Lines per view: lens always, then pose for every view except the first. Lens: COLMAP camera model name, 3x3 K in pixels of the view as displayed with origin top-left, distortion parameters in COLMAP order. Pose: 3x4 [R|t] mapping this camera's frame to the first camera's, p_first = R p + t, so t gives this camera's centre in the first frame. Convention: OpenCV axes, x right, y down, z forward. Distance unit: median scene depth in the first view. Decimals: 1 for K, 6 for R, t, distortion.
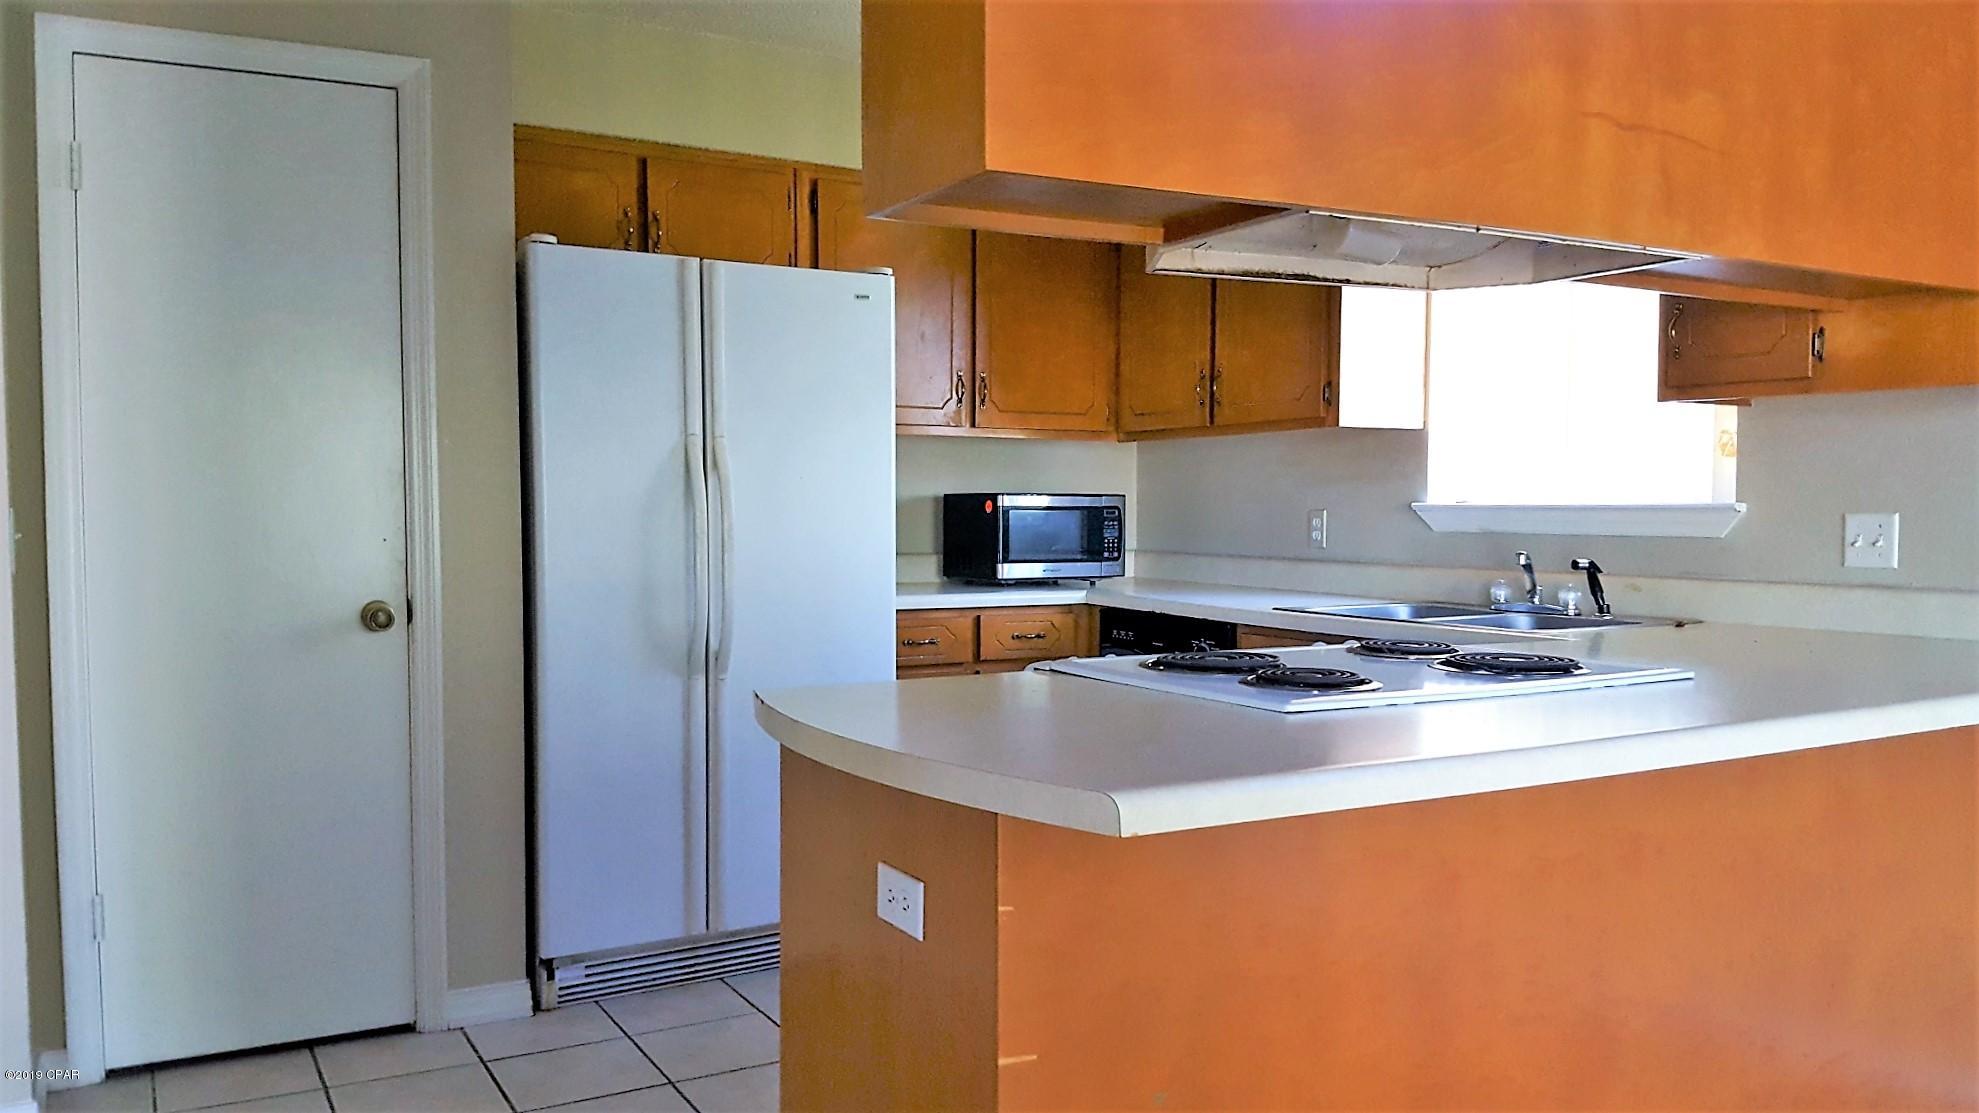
lens RADIAL K [[1518.5, 0, 969.4], [0, 1518.5, 591.2], [0, 0, 1]] dist [0.111290, -0.204001]
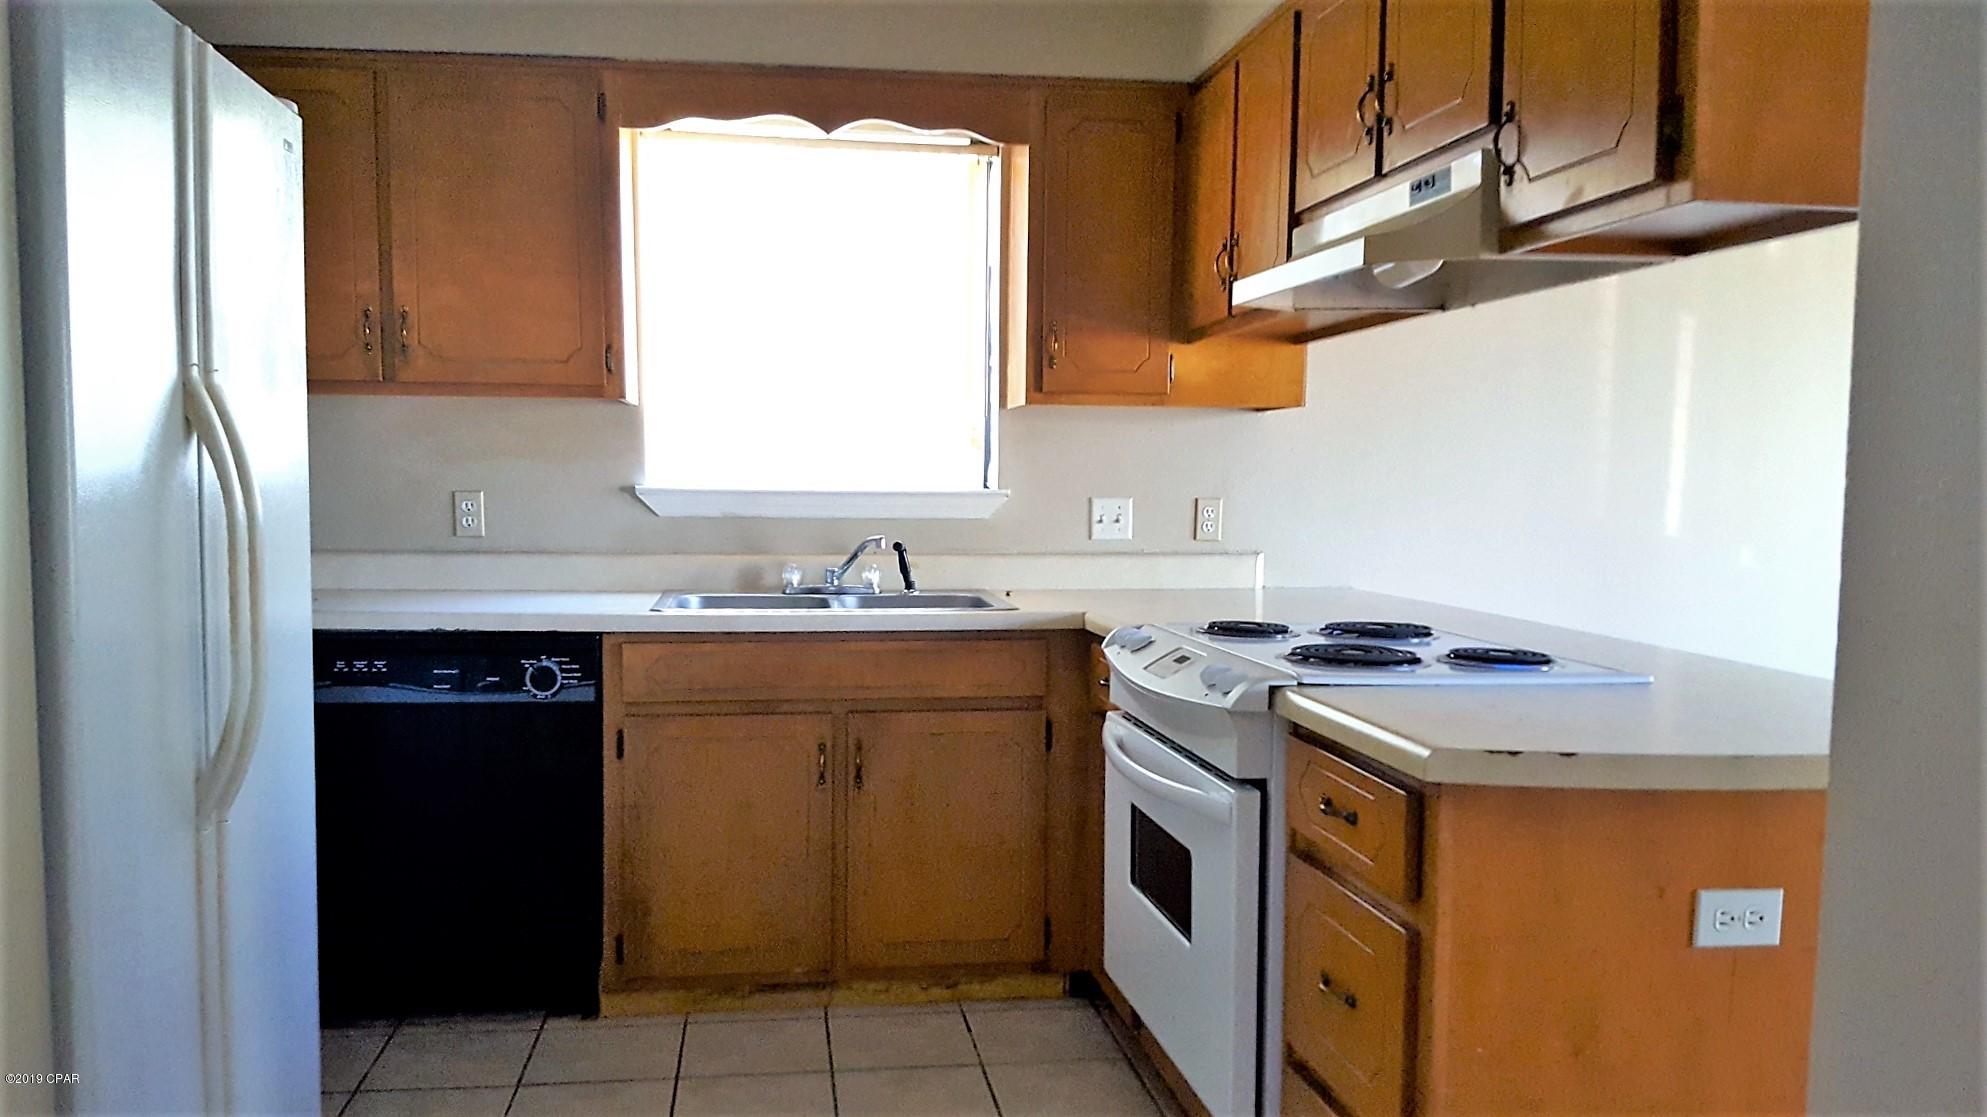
lens RADIAL K [[1524.6, 0, 973.3], [0, 1524.6, 593.4], [0, 0, 1]] dist [0.111290, -0.204001]
pose [[0.359624, -0.069268, 0.930523, -0.581747], [0.043930, 0.997392, 0.057268, -0.042895], [-0.932063, 0.020283, 0.361729, 0.563690]]
